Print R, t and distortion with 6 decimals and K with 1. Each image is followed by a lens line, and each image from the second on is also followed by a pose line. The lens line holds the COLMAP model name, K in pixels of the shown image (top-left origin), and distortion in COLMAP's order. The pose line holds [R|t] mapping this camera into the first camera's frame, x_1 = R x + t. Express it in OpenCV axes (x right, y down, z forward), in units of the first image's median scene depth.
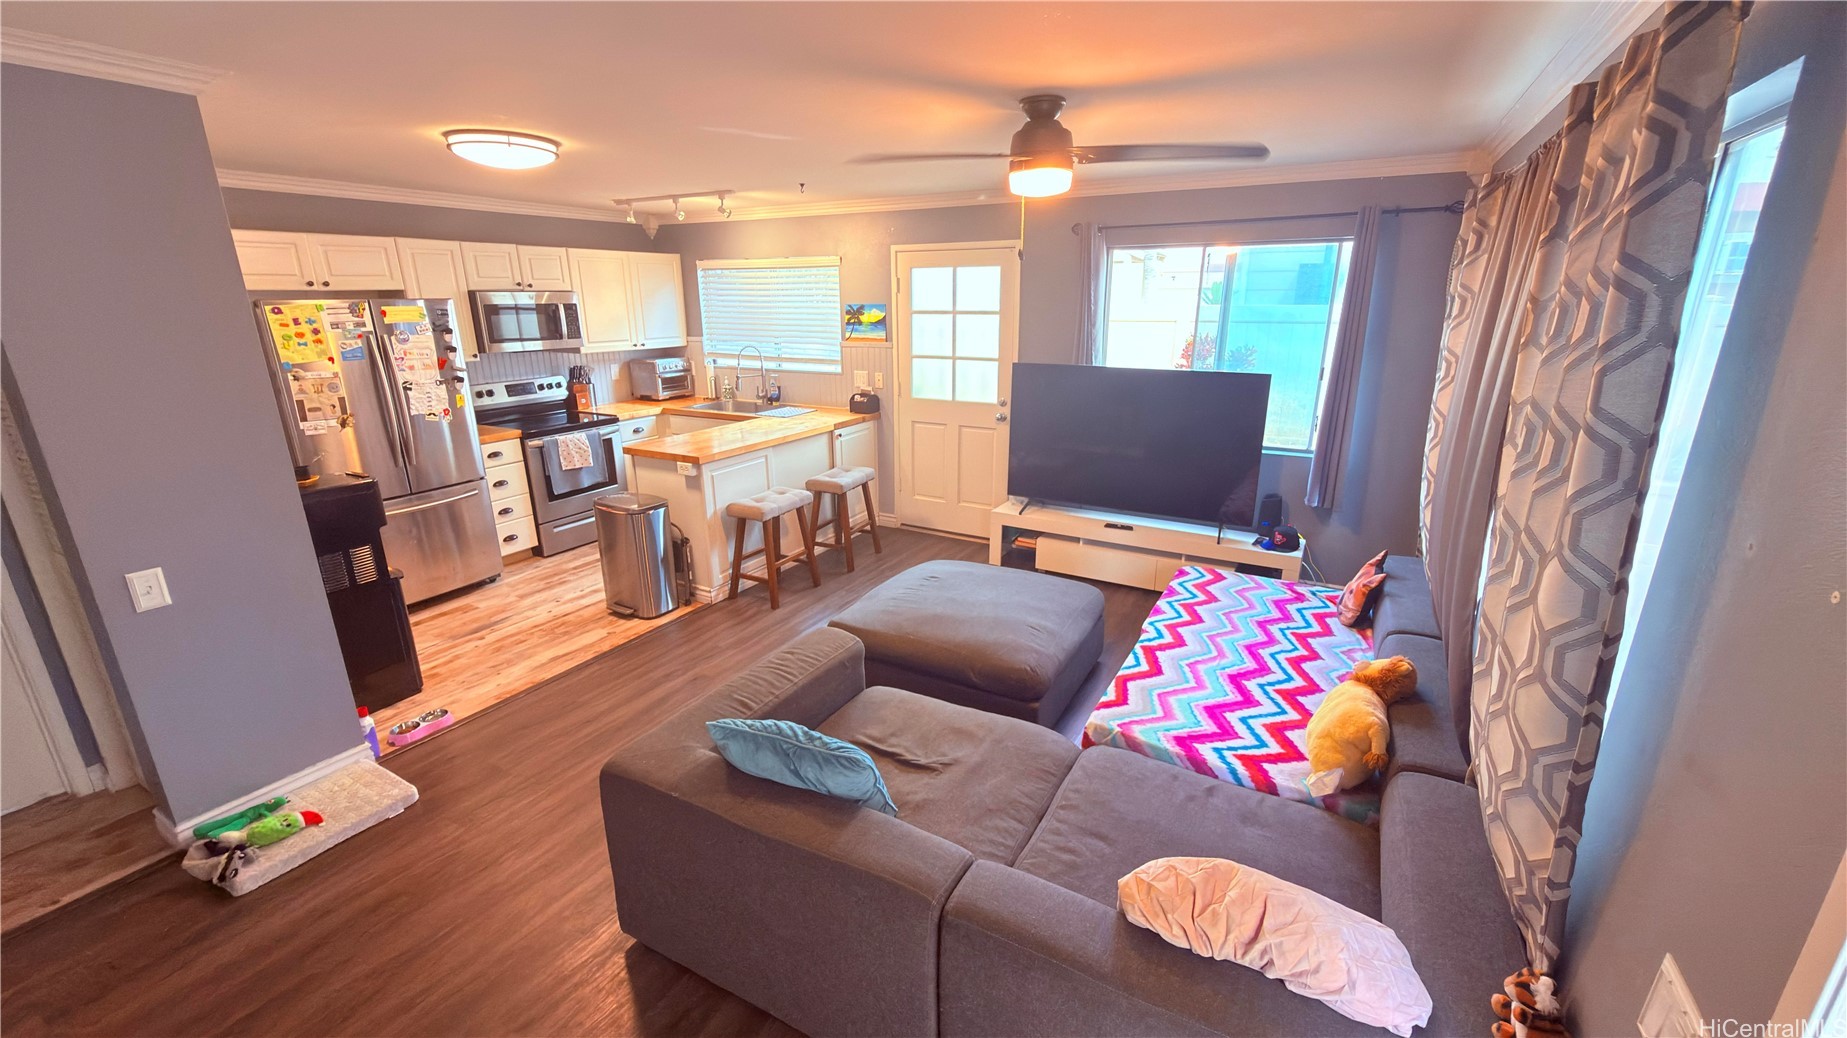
lens RADIAL K [[734.7, 0, 927.8], [0, 734.7, 518.5], [0, 0, 1]] dist [-0.001042, 0.000316]
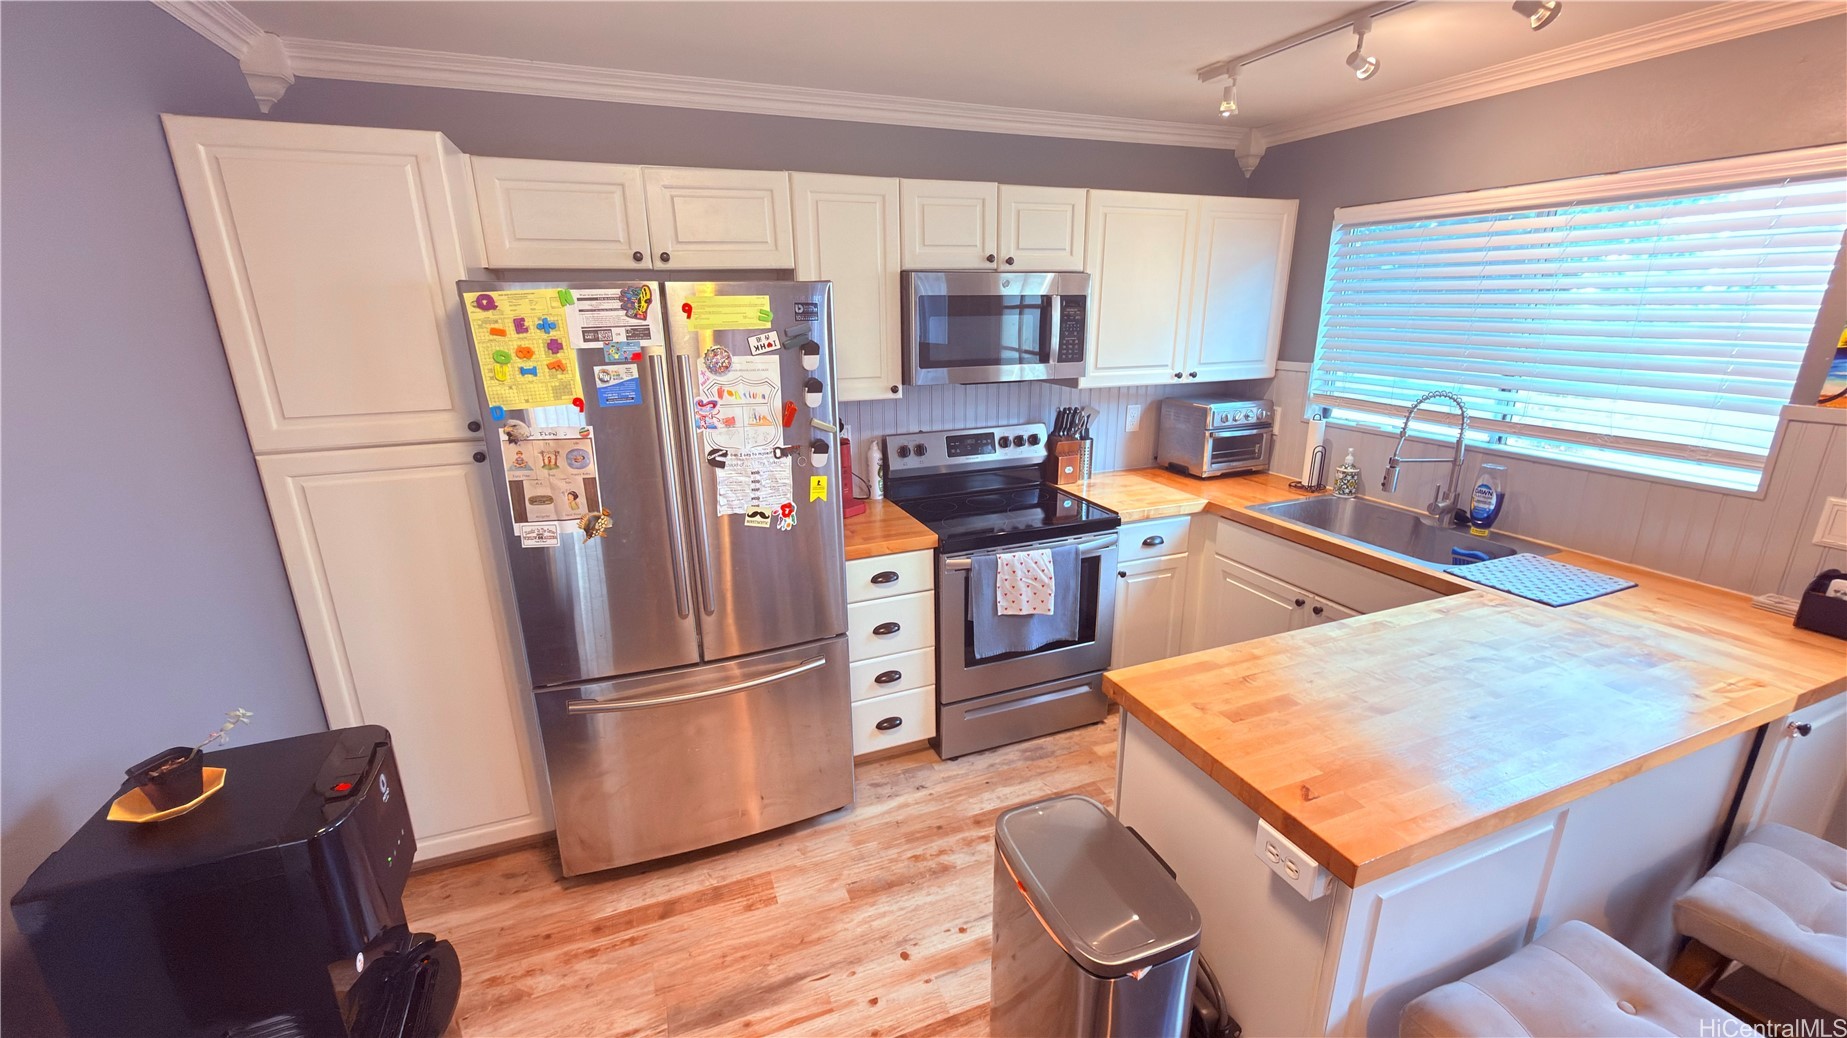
lens RADIAL K [[734.7, 0, 927.8], [0, 734.7, 518.5], [0, 0, 1]] dist [-0.001042, 0.000316]
pose [[0.779659, 0.174749, -0.601327, -0.235418], [-0.176810, 0.982633, 0.056312, -0.153619], [0.600724, 0.062417, 0.797016, 0.552181]]
